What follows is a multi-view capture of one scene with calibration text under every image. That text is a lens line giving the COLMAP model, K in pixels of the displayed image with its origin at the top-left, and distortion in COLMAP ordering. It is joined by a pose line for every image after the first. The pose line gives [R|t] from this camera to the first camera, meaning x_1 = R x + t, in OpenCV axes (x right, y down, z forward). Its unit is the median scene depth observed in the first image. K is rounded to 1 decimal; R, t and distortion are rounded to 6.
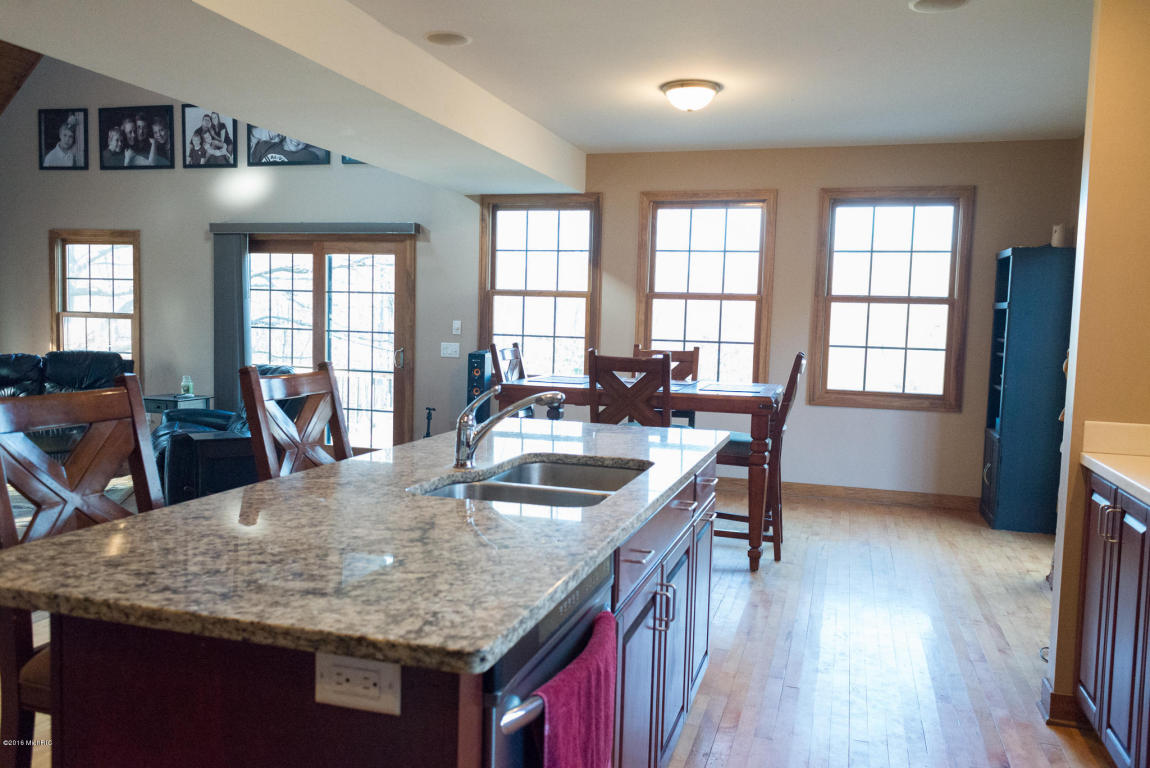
lens RADIAL K [[896.7, 0, 571.7], [0, 896.7, 382.2], [0, 0, 1]] dist [0.047657, -0.046542]
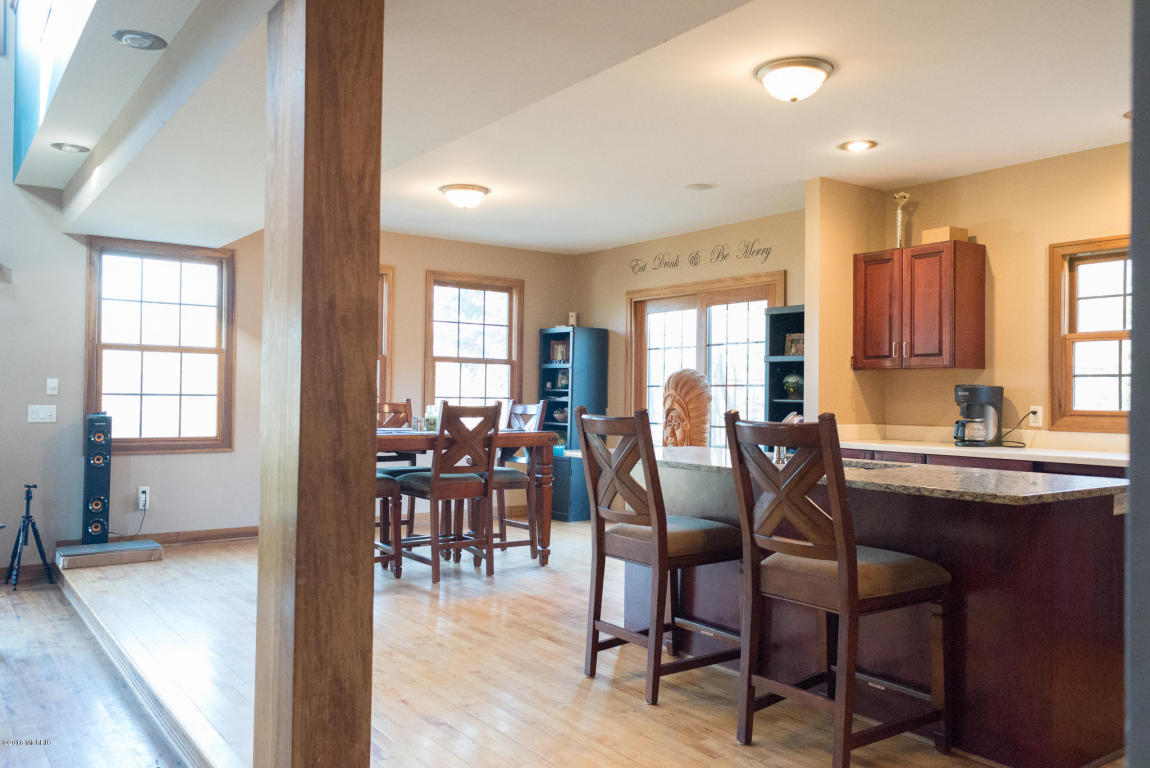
lens RADIAL K [[896.7, 0, 575.1], [0, 896.7, 387.4], [0, 0, 1]] dist [0.047657, -0.046542]
pose [[0.596748, -0.018508, 0.802215, -0.460327], [0.050404, 0.998624, -0.014455, -0.020801], [-0.800844, 0.049060, 0.596860, 0.089306]]
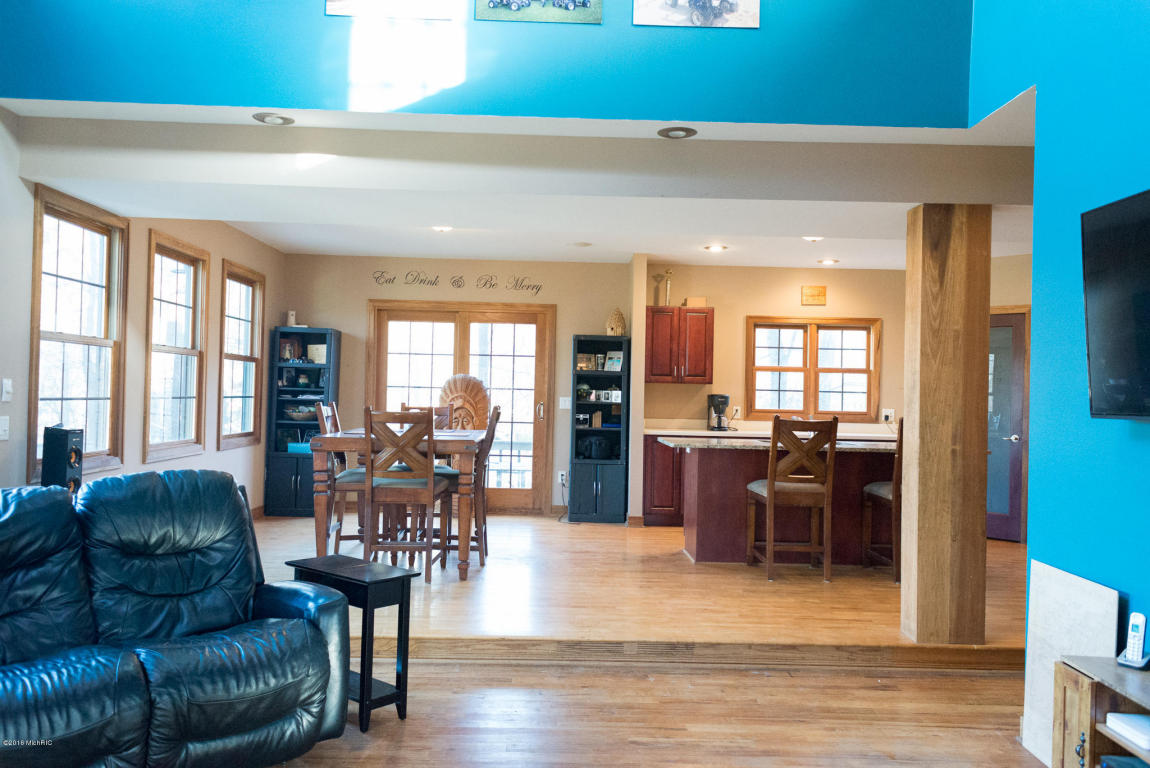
lens RADIAL K [[896.7, 0, 579.5], [0, 896.7, 388.8], [0, 0, 1]] dist [0.047657, -0.046542]
pose [[-0.323069, -0.033194, 0.945793, -0.734080], [0.017240, 0.999012, 0.040950, -0.070118], [-0.946218, 0.029535, -0.322178, 0.737594]]
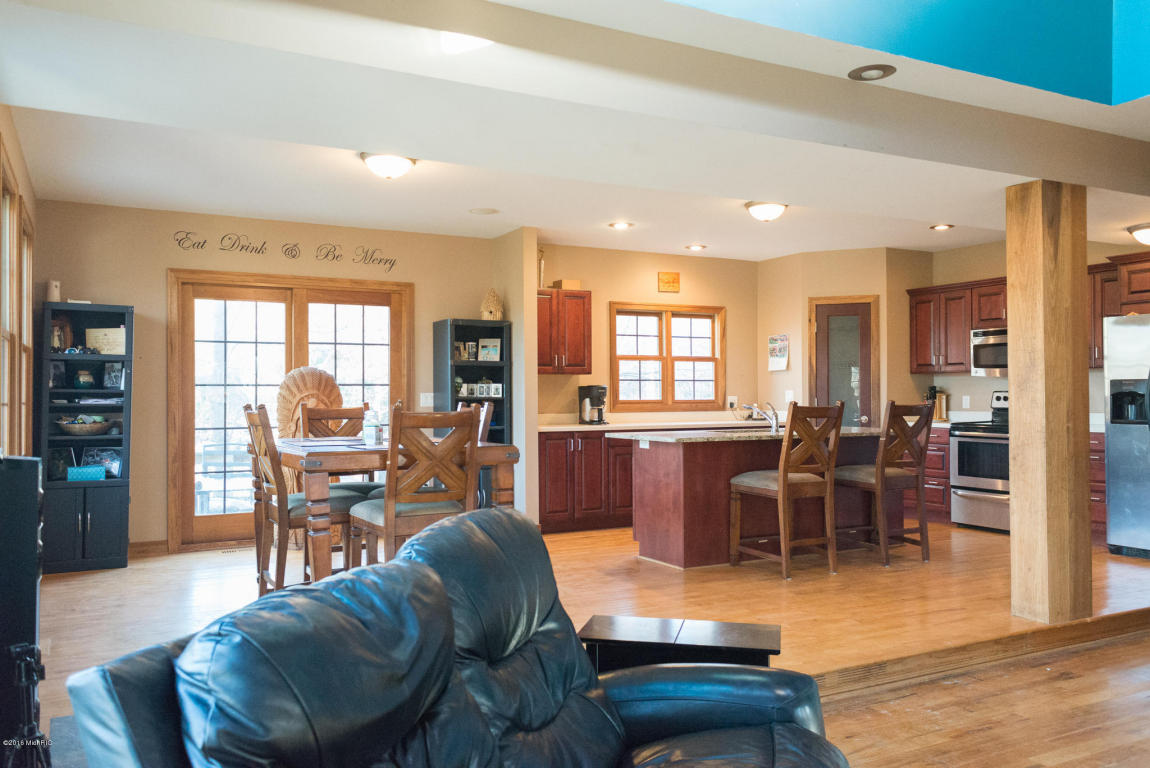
lens RADIAL K [[896.7, 0, 575.3], [0, 896.7, 387.6], [0, 0, 1]] dist [0.047657, -0.046542]
pose [[-0.715657, -0.020791, 0.698143, -0.454803], [0.020049, 0.998533, 0.050288, -0.064574], [-0.698164, 0.049986, -0.714190, 0.953658]]
